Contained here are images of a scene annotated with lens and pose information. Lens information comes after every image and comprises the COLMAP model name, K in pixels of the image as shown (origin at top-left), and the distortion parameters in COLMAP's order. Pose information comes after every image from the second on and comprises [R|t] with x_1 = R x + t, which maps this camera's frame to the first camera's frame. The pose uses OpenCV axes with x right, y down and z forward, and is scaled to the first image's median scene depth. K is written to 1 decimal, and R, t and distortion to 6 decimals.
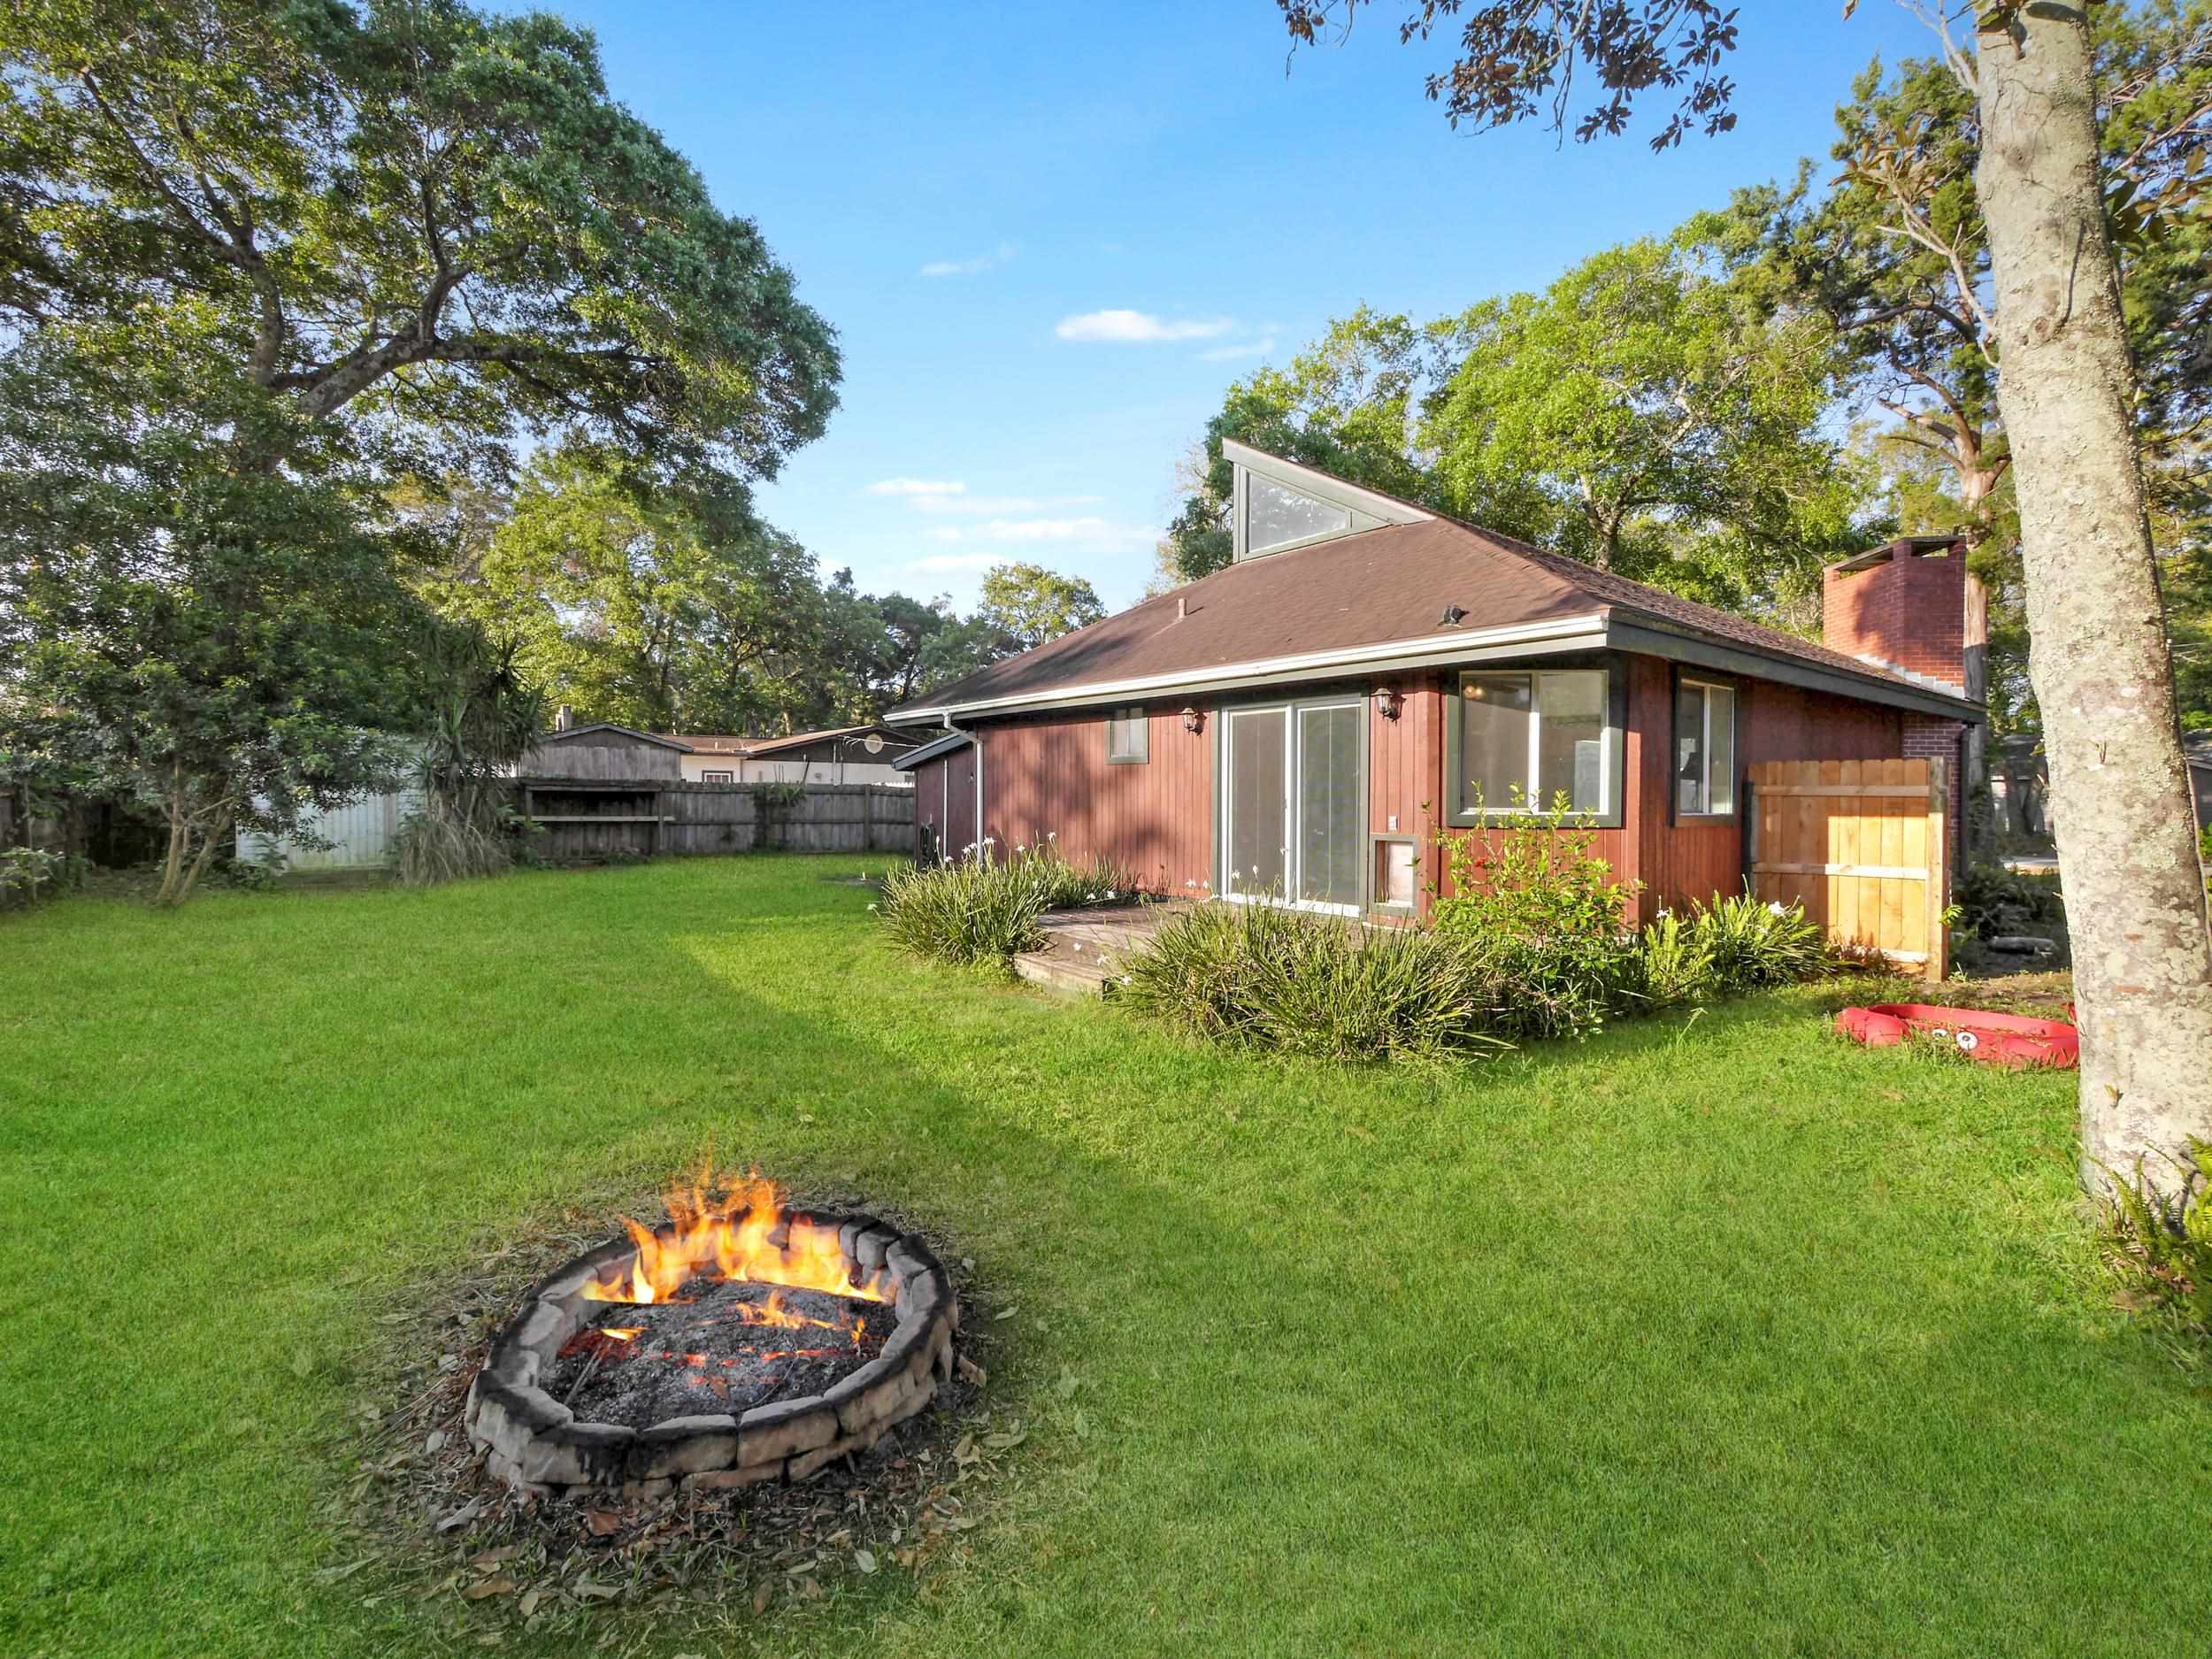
lens RADIAL K [[999.8, 0, 1104.4], [0, 999.8, 809.2], [0, 0, 1]] dist [0.000274, 0.000113]
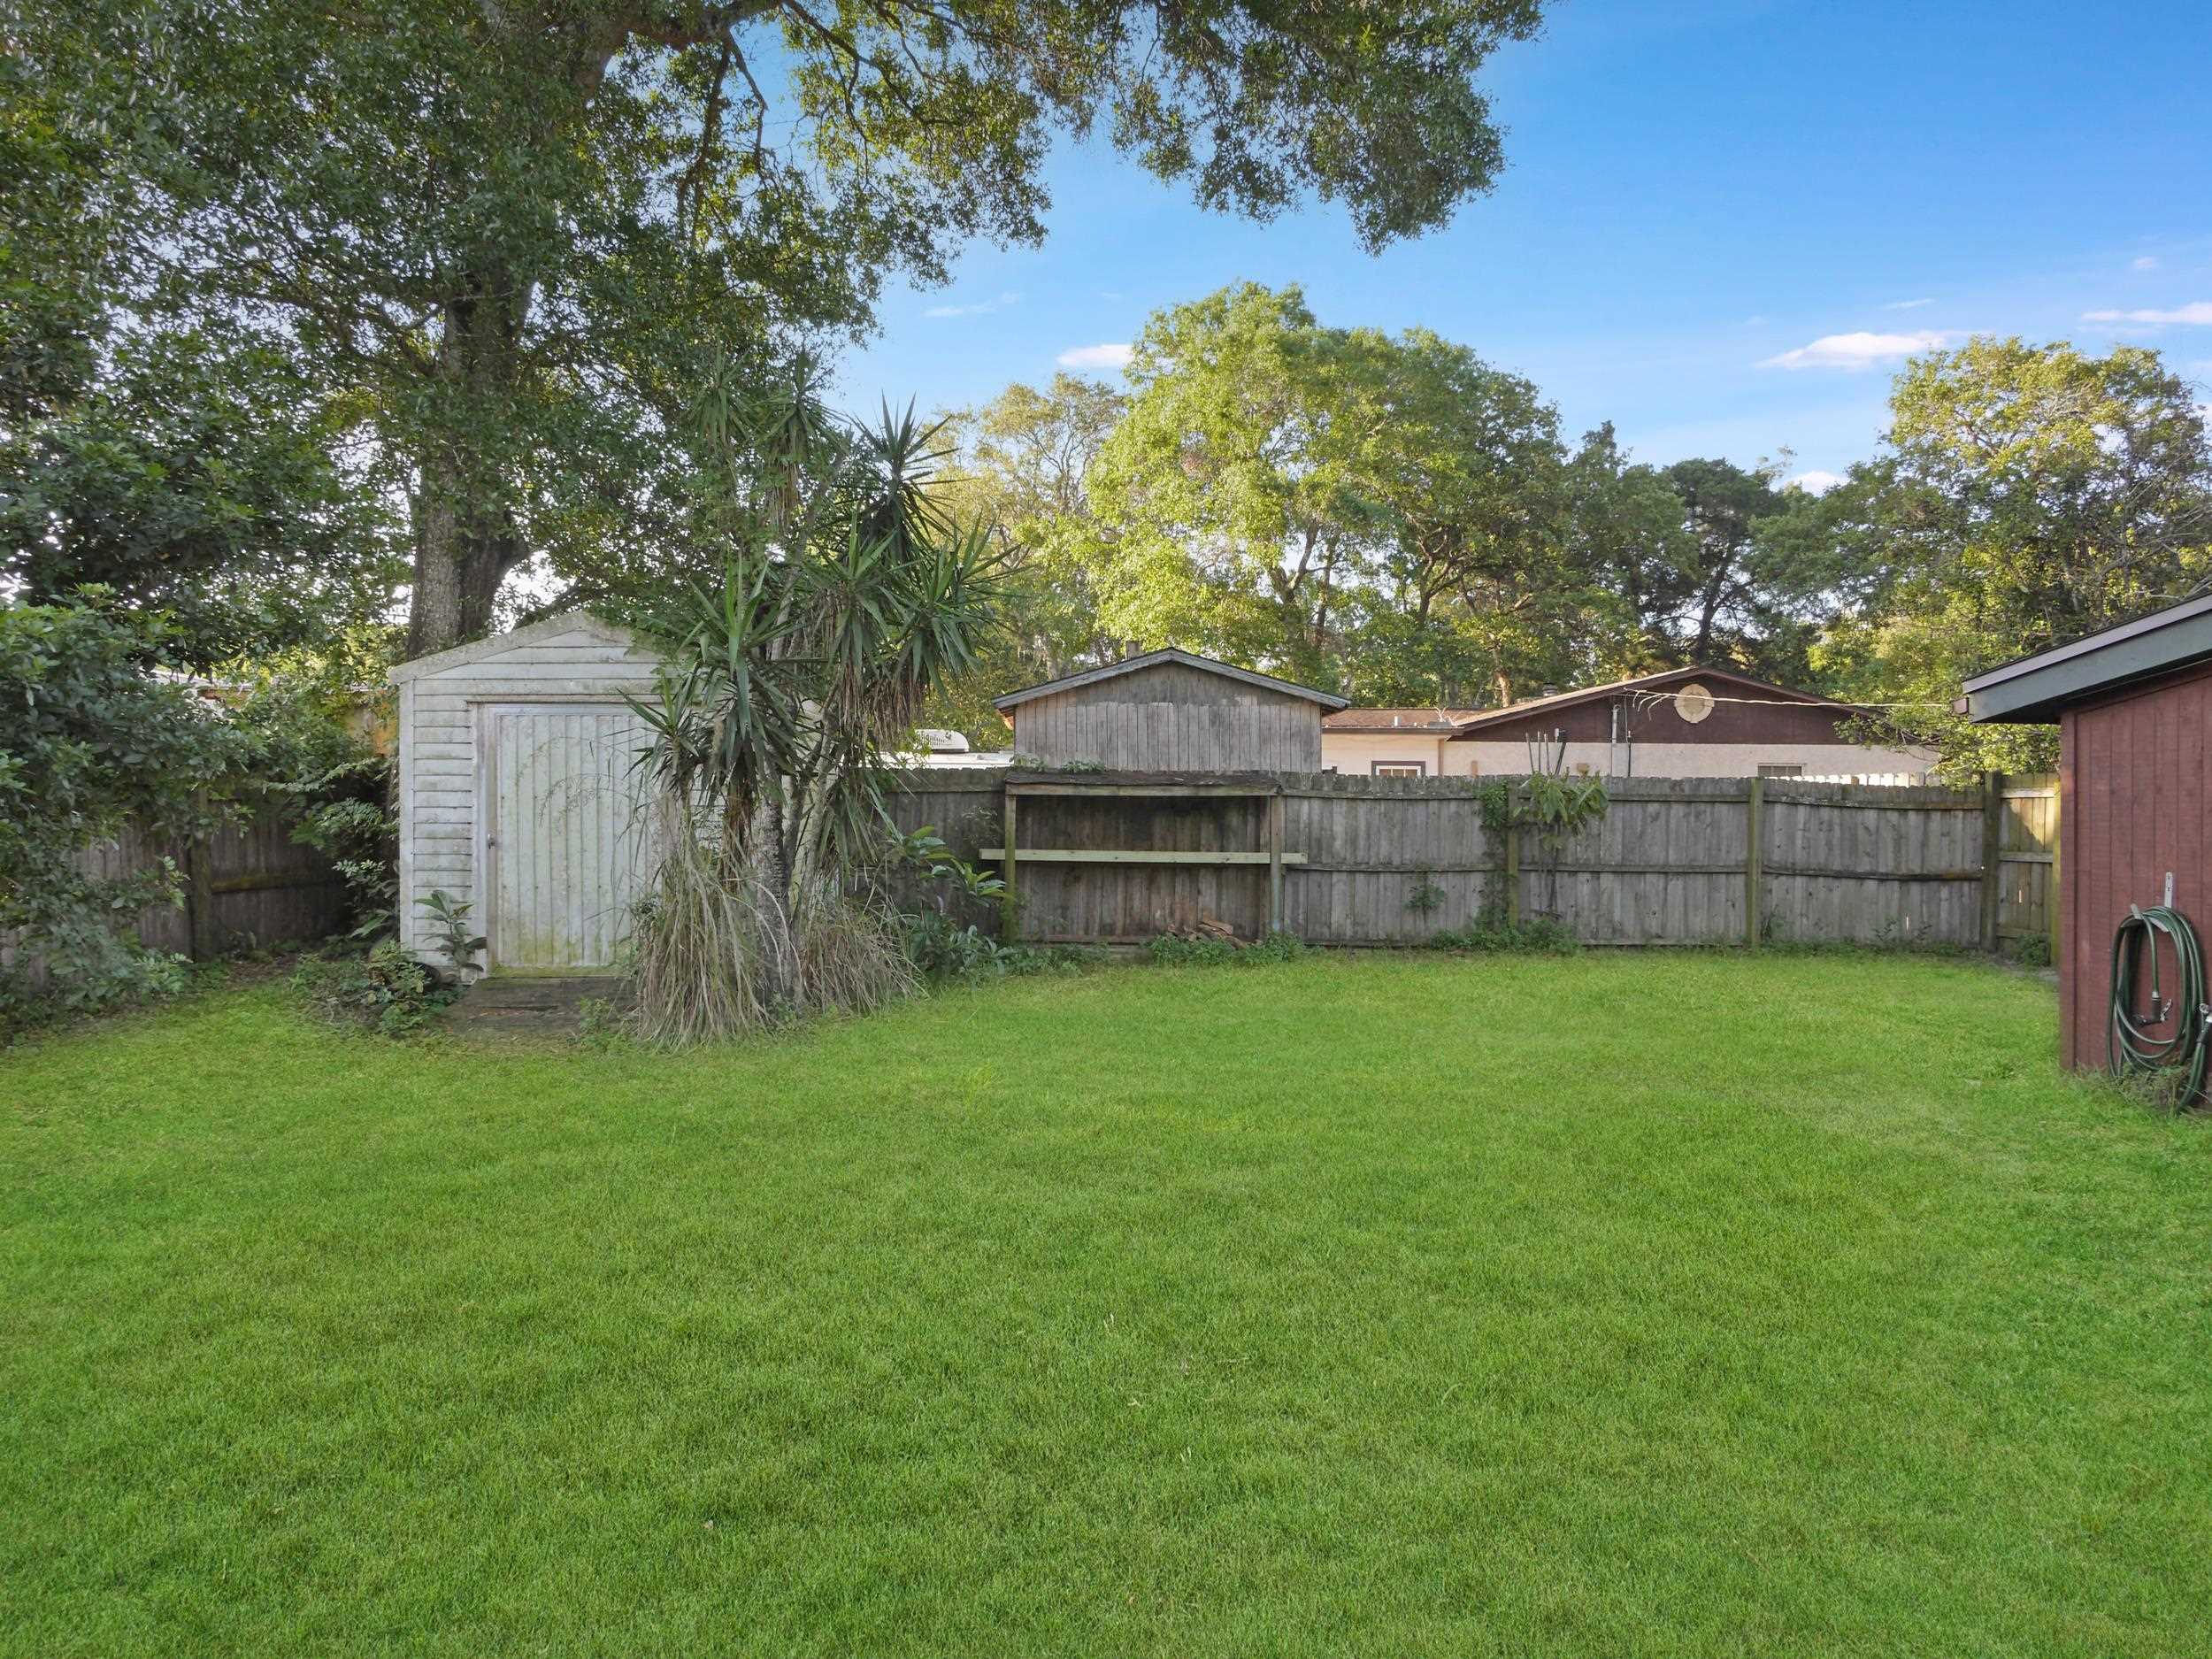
lens RADIAL K [[1254.8, 0, 1108.5], [0, 1254.8, 800.2], [0, 0, 1]] dist [0.002374, 0.000006]
pose [[0.829105, -0.003313, -0.559084, -0.154586], [-0.007045, 0.999841, -0.016372, -0.005269], [0.559049, 0.017512, 0.828949, 0.393752]]
